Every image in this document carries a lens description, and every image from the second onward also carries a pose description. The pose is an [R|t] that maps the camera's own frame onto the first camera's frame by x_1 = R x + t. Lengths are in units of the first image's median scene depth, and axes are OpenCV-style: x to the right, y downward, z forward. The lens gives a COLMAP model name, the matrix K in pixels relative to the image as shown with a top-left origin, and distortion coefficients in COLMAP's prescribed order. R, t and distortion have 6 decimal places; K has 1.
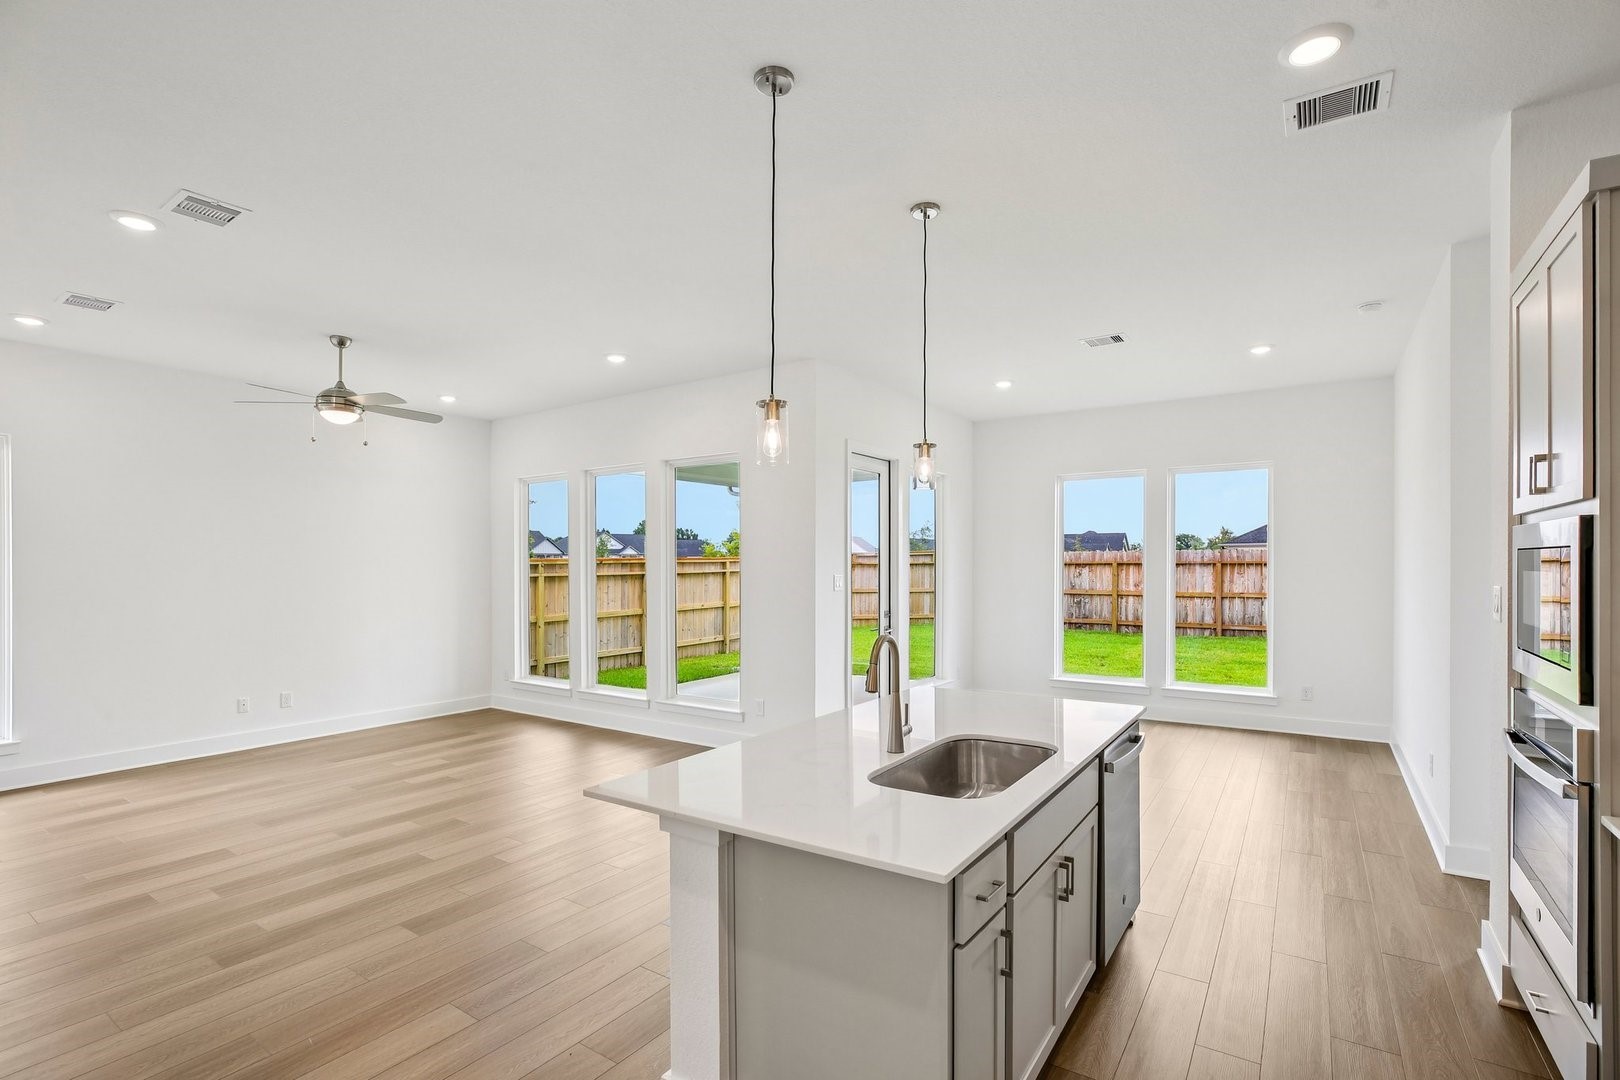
lens RADIAL K [[753.4, 0, 813.8], [0, 753.4, 556.8], [0, 0, 1]] dist [-0.035136, 0.004683]
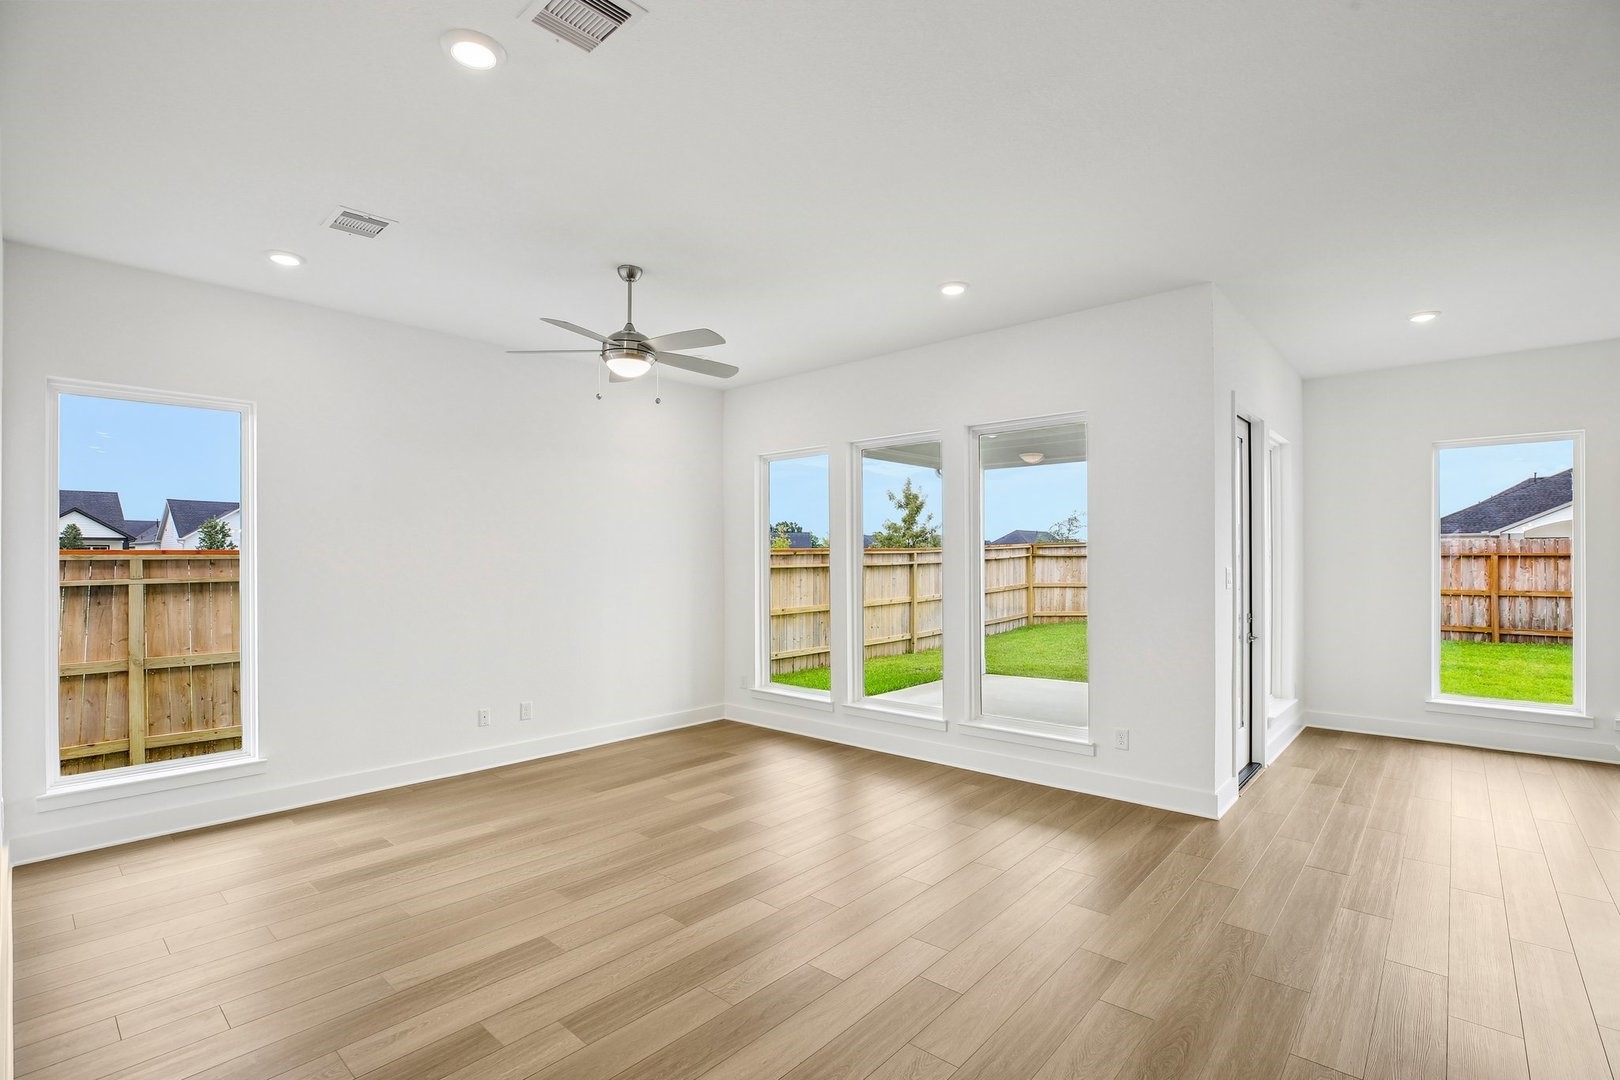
lens RADIAL K [[753.4, 0, 809.7], [0, 753.4, 550.6], [0, 0, 1]] dist [-0.035136, 0.004683]
pose [[0.990512, 0.000845, -0.137423, -0.136528], [-0.000558, 0.999998, 0.002129, 0.002381], [0.137424, -0.002032, 0.990510, 0.093376]]
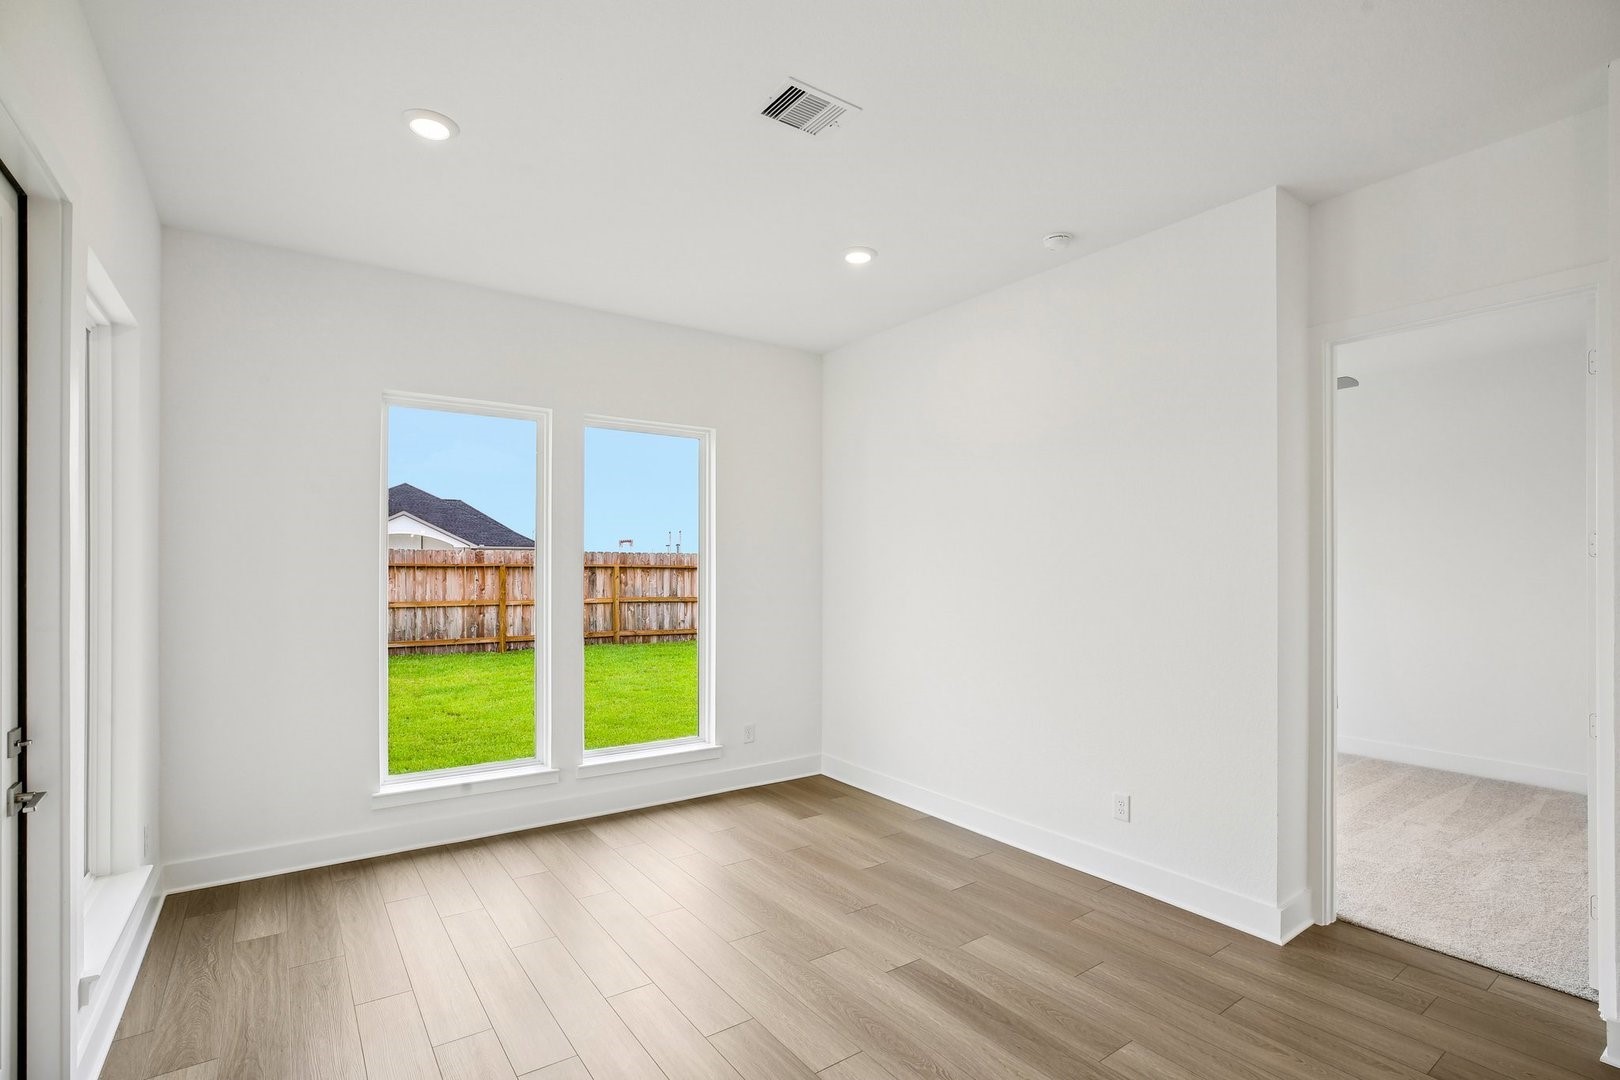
lens RADIAL K [[753.4, 0, 804.5], [0, 753.4, 563.4], [0, 0, 1]] dist [-0.035136, 0.004683]
pose [[0.365269, 0.005837, 0.930884, -0.027317], [-0.010464, 0.999943, -0.002164, 0.003310], [-0.930843, -0.008950, 0.365309, 0.340813]]
